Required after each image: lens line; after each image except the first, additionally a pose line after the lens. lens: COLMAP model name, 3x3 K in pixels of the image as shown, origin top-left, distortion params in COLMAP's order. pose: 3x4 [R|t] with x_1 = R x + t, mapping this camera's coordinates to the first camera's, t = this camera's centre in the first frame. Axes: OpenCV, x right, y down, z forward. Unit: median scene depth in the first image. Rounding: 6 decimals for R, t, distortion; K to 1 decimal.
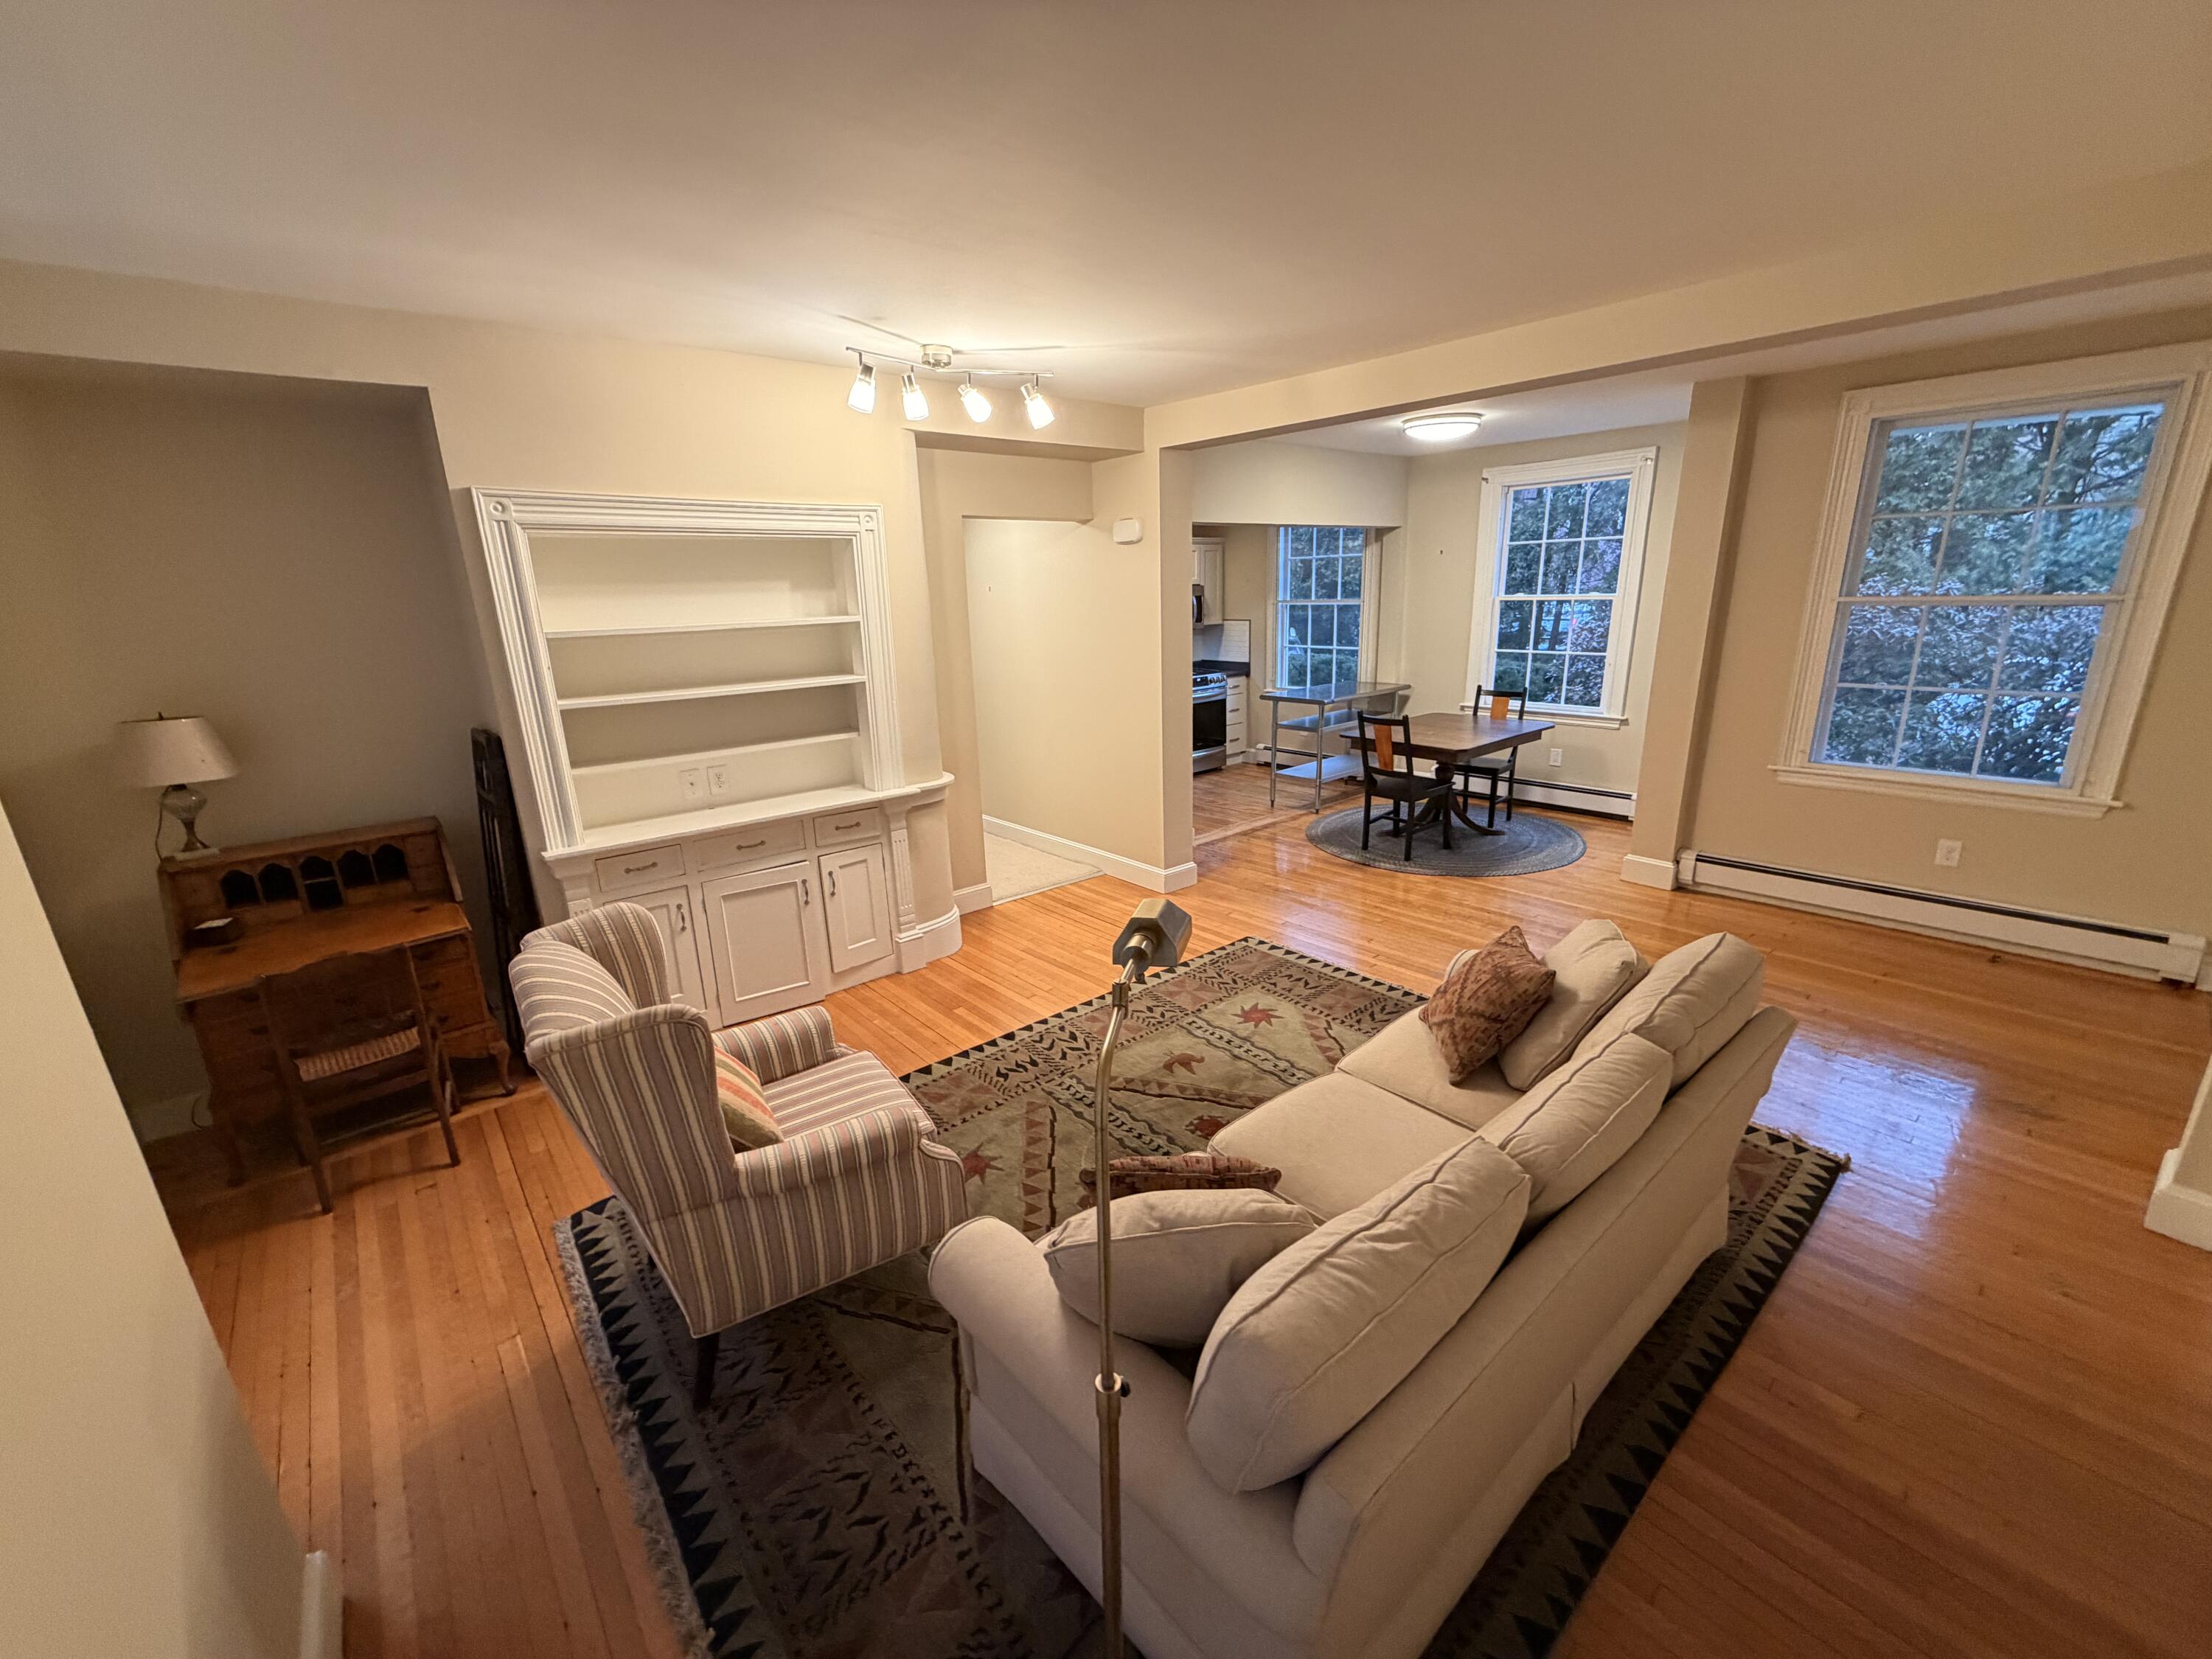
lens RADIAL K [[885.4, 0, 1103.6], [0, 885.4, 833.7], [0, 0, 1]] dist [-0.004094, 0.000589]
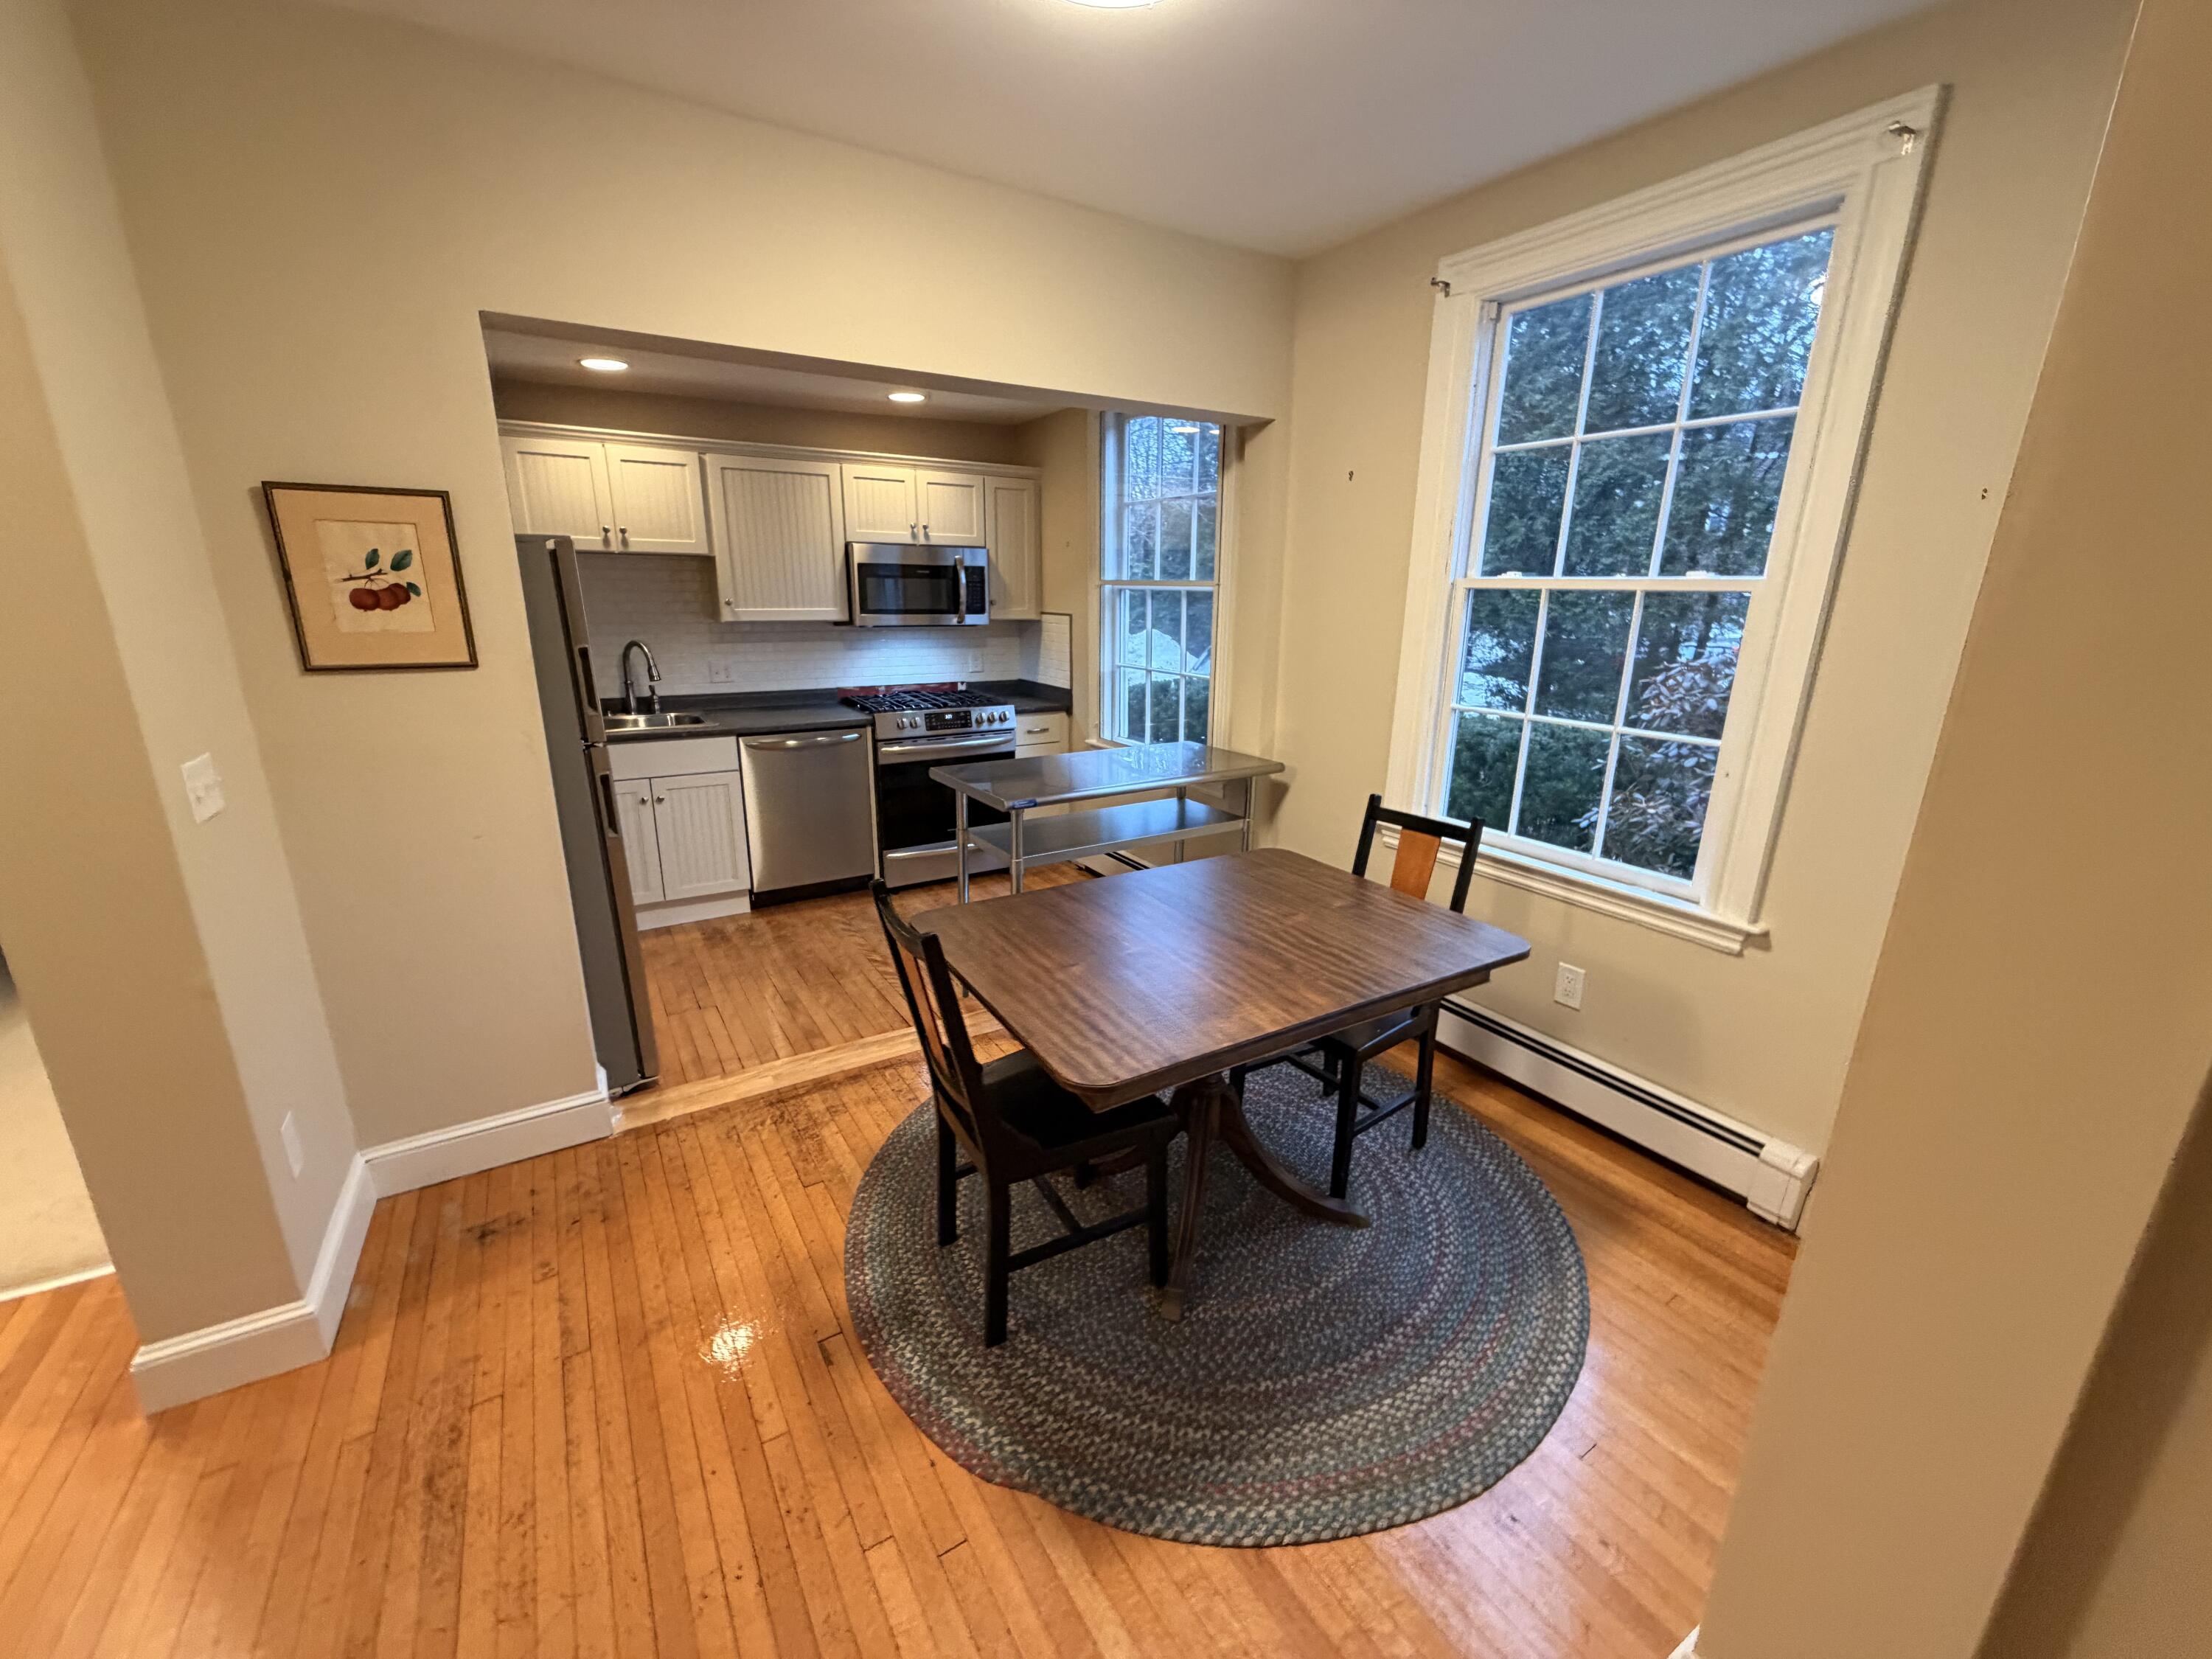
lens RADIAL K [[885.4, 0, 1105.9], [0, 885.4, 837.7], [0, 0, 1]] dist [-0.004094, 0.000589]
pose [[0.988576, 0.082852, -0.125909, 0.352572], [-0.082112, 0.996562, 0.011059, -0.141518], [0.126393, -0.000594, 0.991980, 0.583075]]
